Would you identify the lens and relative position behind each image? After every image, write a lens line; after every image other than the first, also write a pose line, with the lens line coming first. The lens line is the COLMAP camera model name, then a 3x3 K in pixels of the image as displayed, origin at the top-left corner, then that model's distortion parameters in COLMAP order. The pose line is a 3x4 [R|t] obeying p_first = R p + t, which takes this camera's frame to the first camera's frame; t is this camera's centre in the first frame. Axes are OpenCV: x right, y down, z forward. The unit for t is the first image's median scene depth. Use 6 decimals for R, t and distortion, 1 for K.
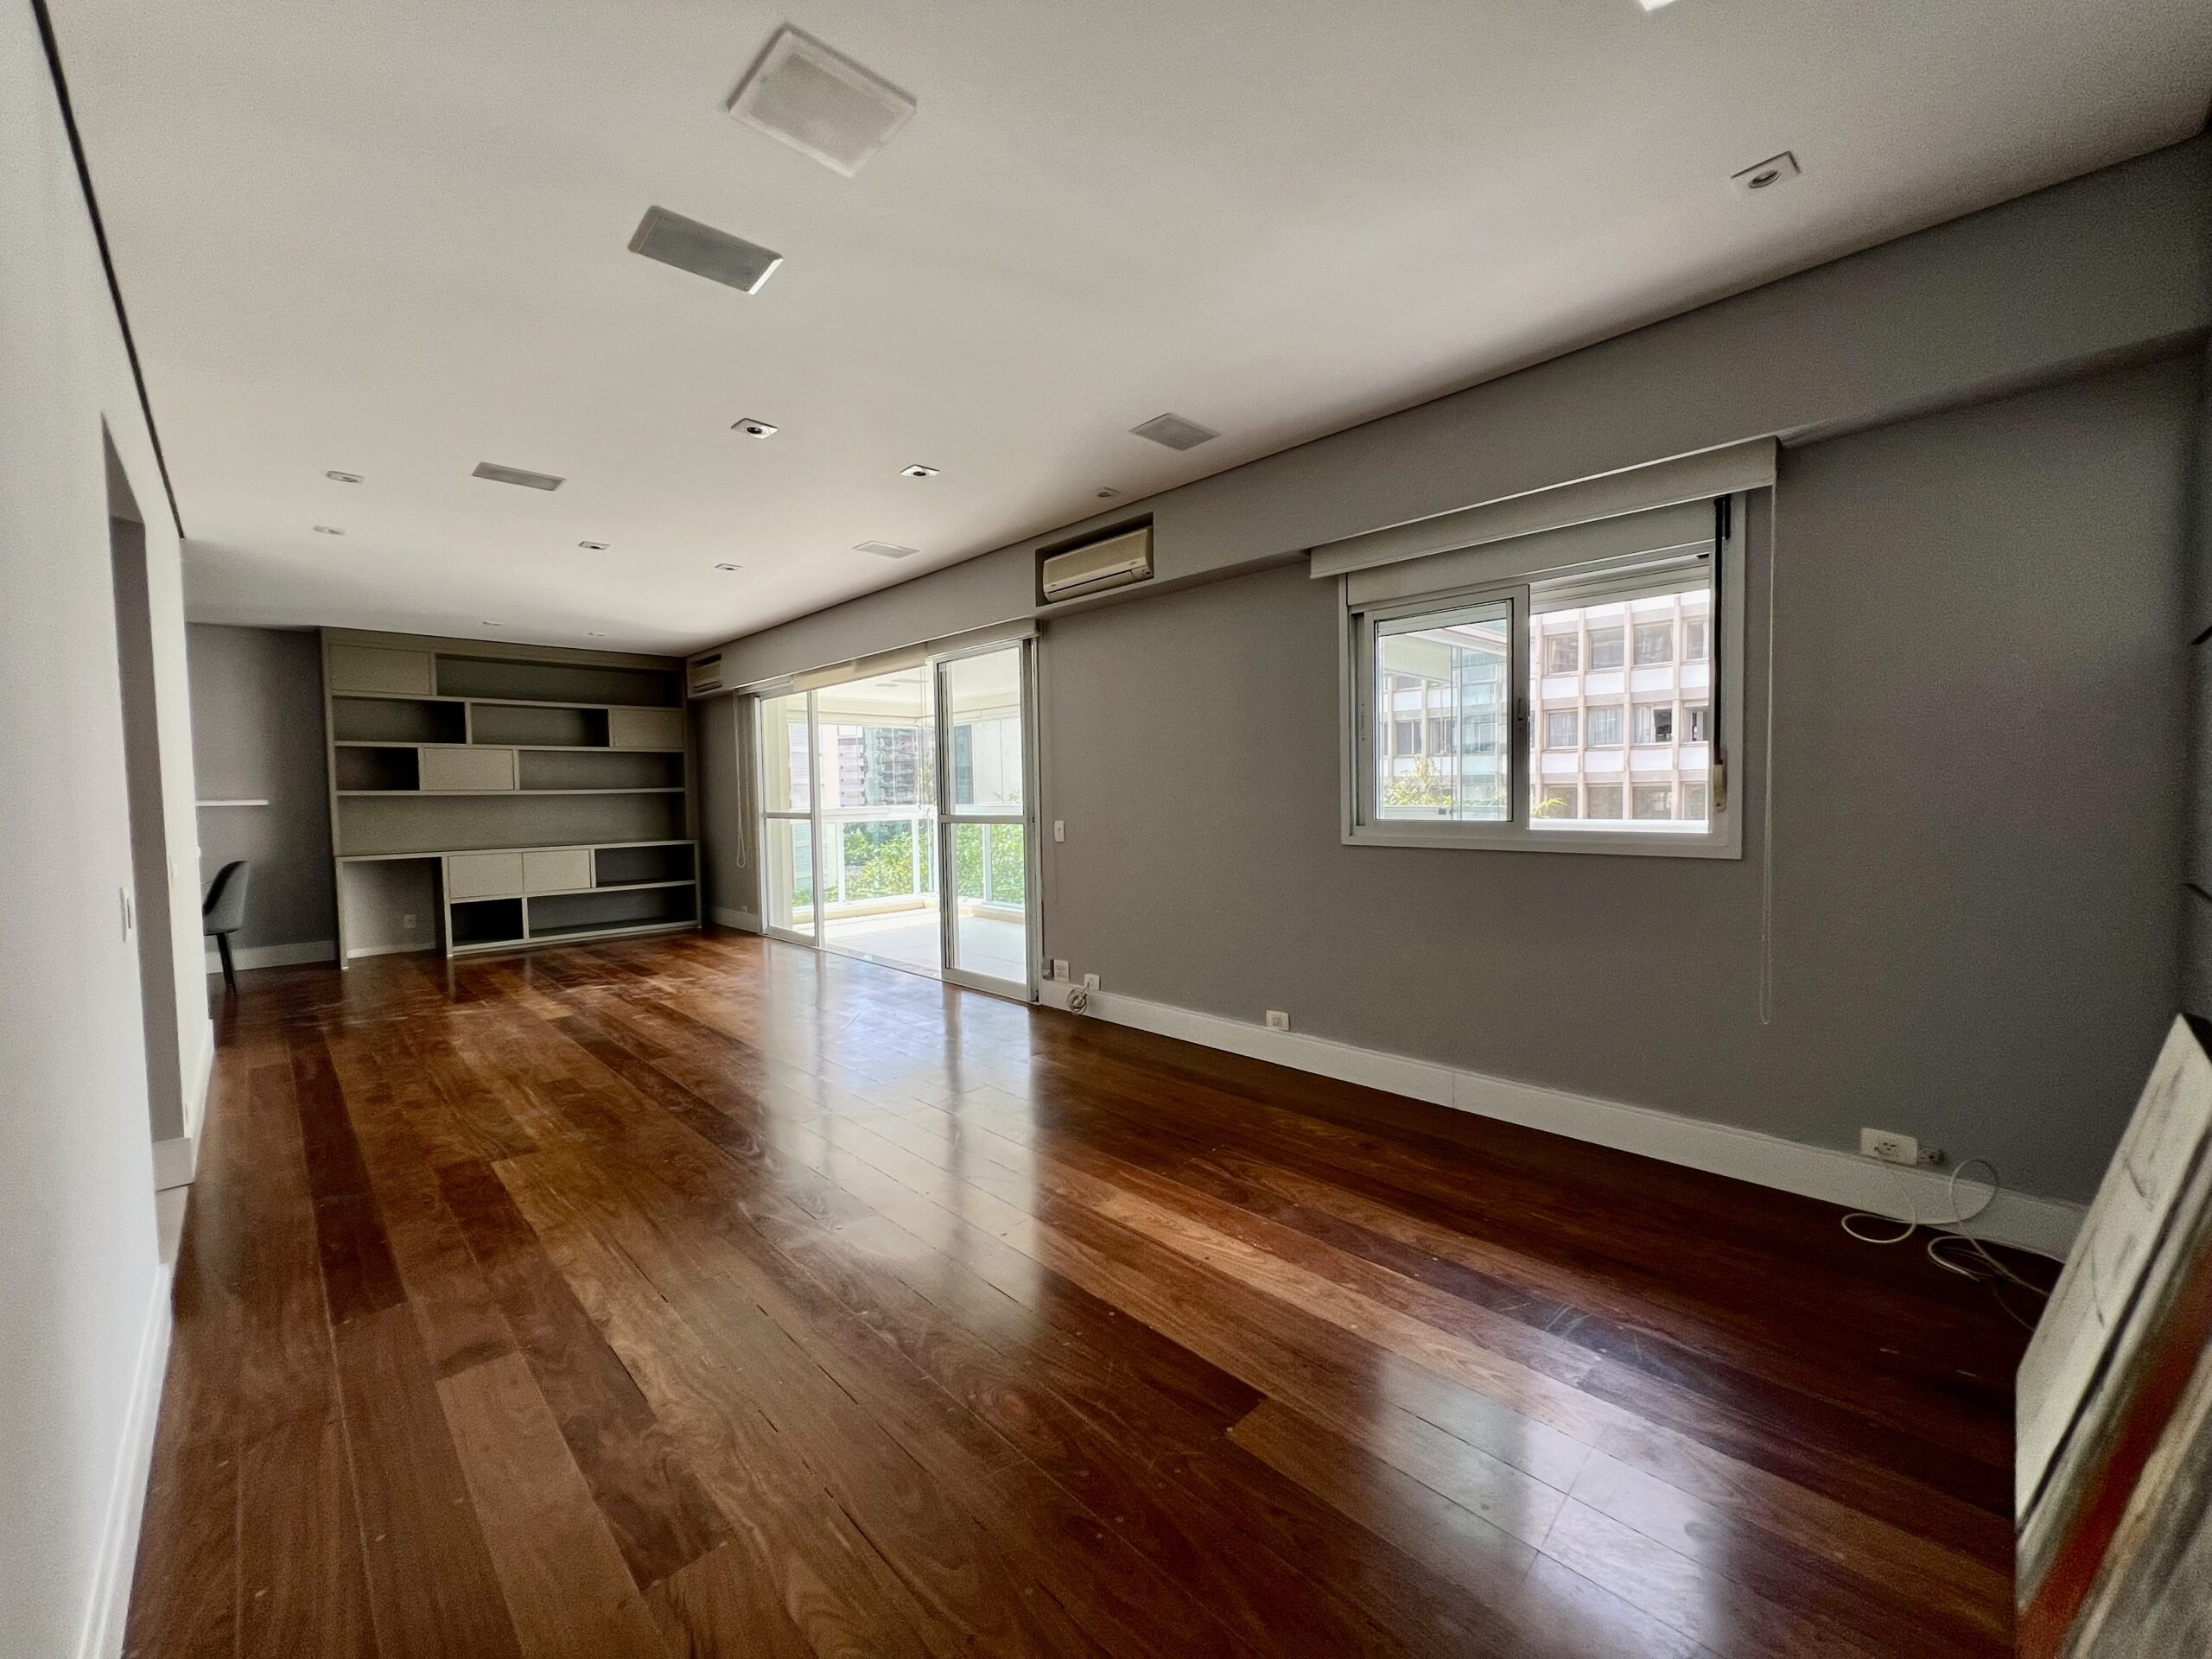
lens RADIAL K [[887.8, 0, 1099.6], [0, 887.8, 825.5], [0, 0, 1]] dist [0.006283, -0.000150]
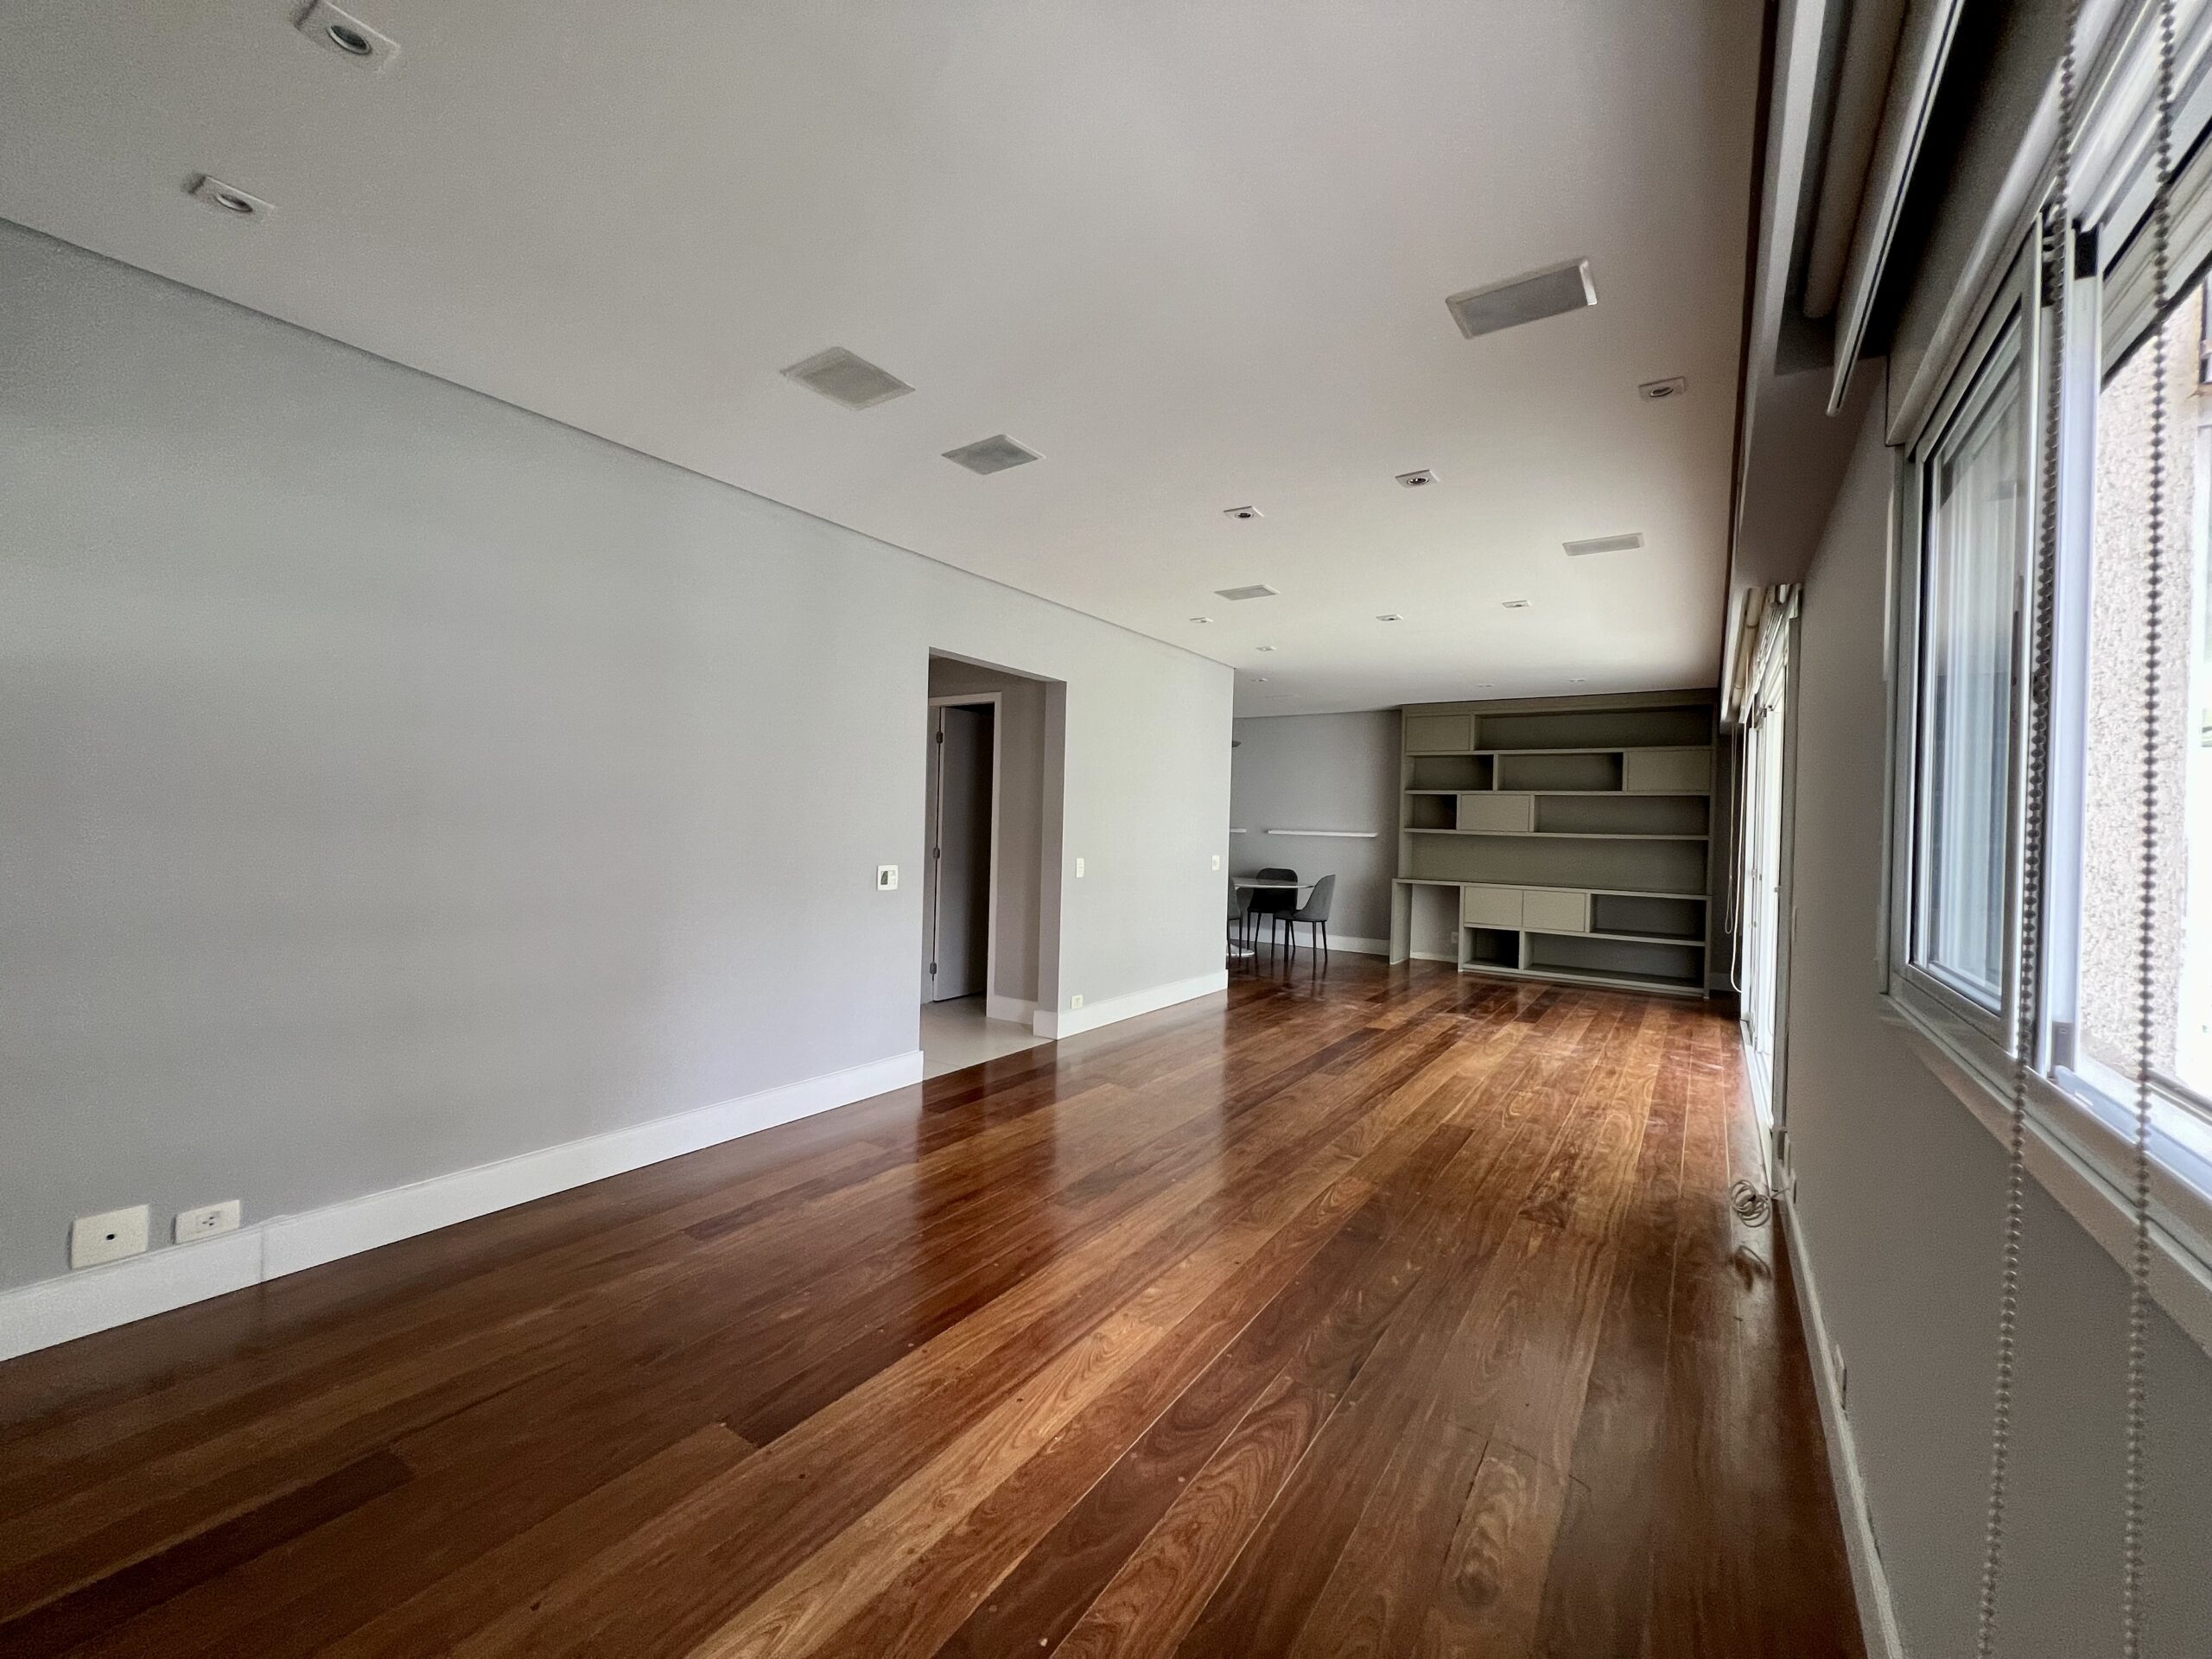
lens RADIAL K [[887.8, 0, 1111.0], [0, 887.8, 831.0], [0, 0, 1]] dist [0.006283, -0.000150]
pose [[0.216032, 0.031588, -0.975875, 0.445919], [-0.070361, 0.997382, 0.016708, -0.035184], [0.973848, 0.065055, 0.217689, 0.405126]]
